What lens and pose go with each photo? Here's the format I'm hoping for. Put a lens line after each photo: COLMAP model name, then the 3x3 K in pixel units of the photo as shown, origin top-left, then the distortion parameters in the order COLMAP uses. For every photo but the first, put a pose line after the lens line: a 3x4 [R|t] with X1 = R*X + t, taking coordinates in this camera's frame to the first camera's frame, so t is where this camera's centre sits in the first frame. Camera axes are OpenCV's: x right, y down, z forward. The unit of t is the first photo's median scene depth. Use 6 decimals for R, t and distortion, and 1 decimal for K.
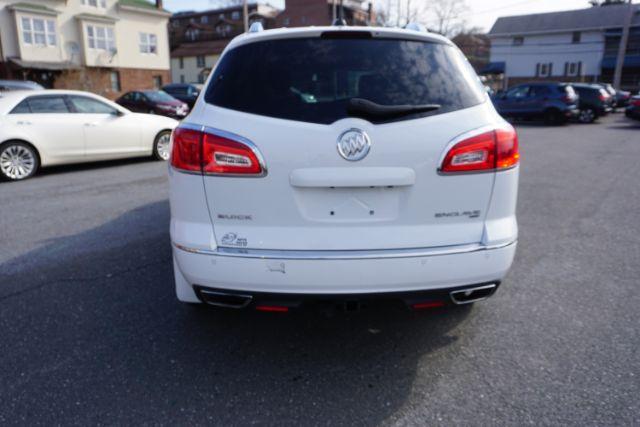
lens RADIAL K [[488.0, 0, 314.6], [0, 488.0, 204.4], [0, 0, 1]] dist [-0.006011, -0.007072]
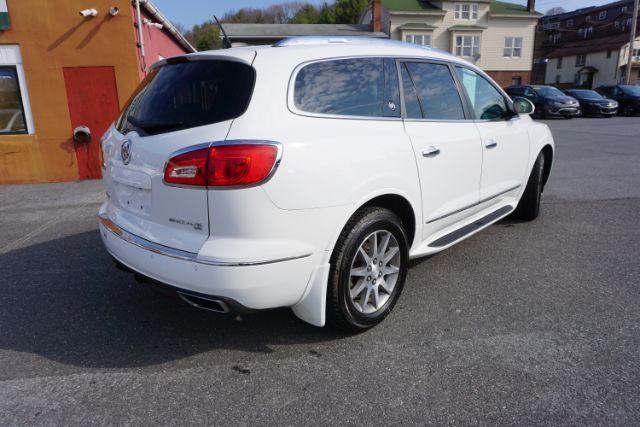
lens RADIAL K [[434.1, 0, 316.1], [0, 434.1, 213.4], [0, 0, 1]] dist [-0.036228, 0.021894]
pose [[0.684117, 0.180185, -0.706766, 0.128064], [-0.145908, 0.983227, 0.109434, -0.016168], [0.714629, 0.028257, 0.698932, 0.059886]]
